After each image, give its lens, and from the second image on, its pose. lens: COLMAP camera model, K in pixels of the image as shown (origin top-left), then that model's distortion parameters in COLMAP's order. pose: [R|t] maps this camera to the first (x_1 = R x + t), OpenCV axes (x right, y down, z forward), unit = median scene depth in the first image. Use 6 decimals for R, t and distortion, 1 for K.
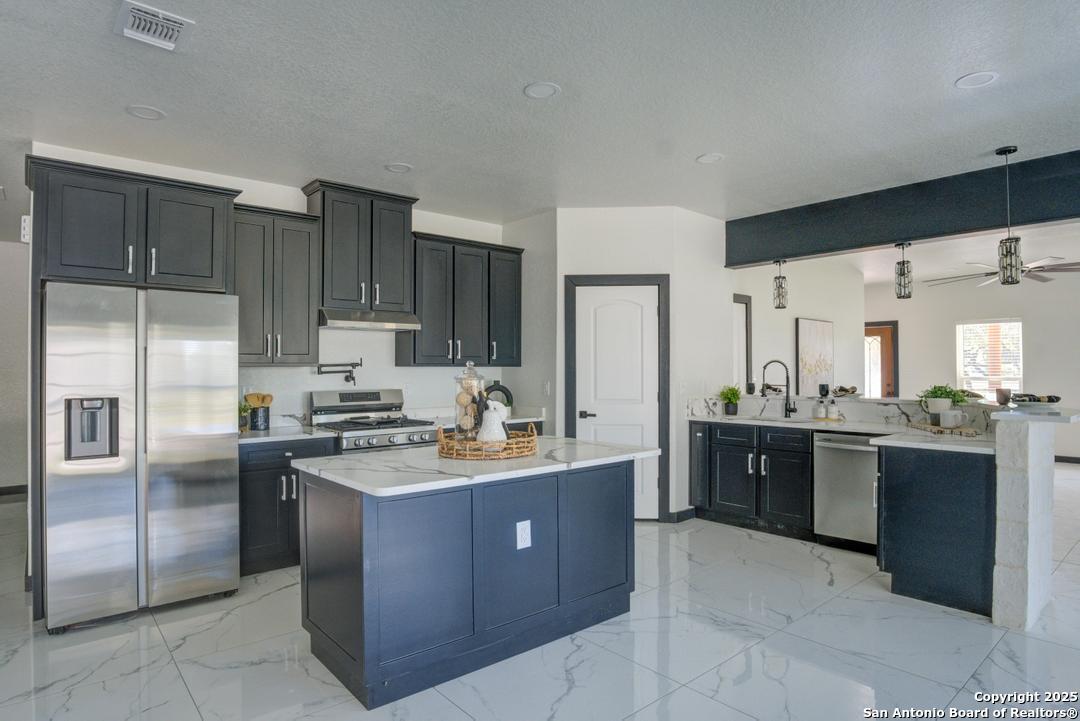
lens RADIAL K [[600.7, 0, 540.0], [0, 600.7, 360.5], [0, 0, 1]] dist [-0.042828, -0.000427]
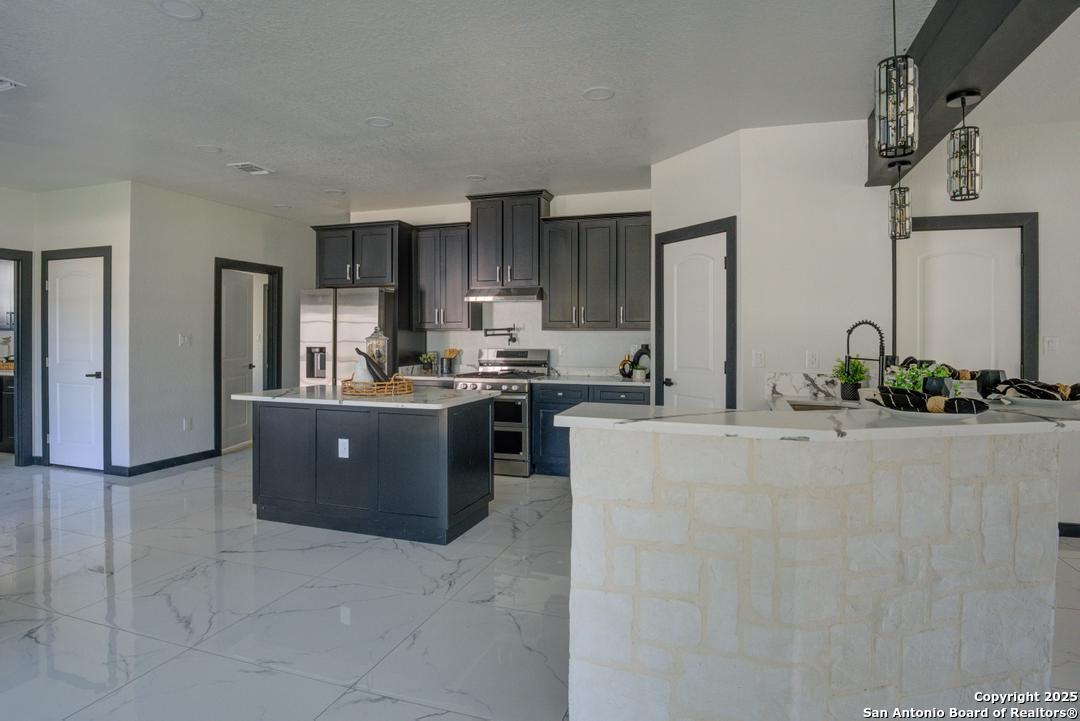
lens RADIAL K [[594.8, 0, 539.9], [0, 594.8, 332.6], [0, 0, 1]] dist [-0.051594, -0.000077]
pose [[0.513990, 0.002640, -0.857792, 0.812517], [0.009658, 0.999914, 0.008864, 0.003702], [0.857742, -0.012841, 0.513921, 0.389756]]
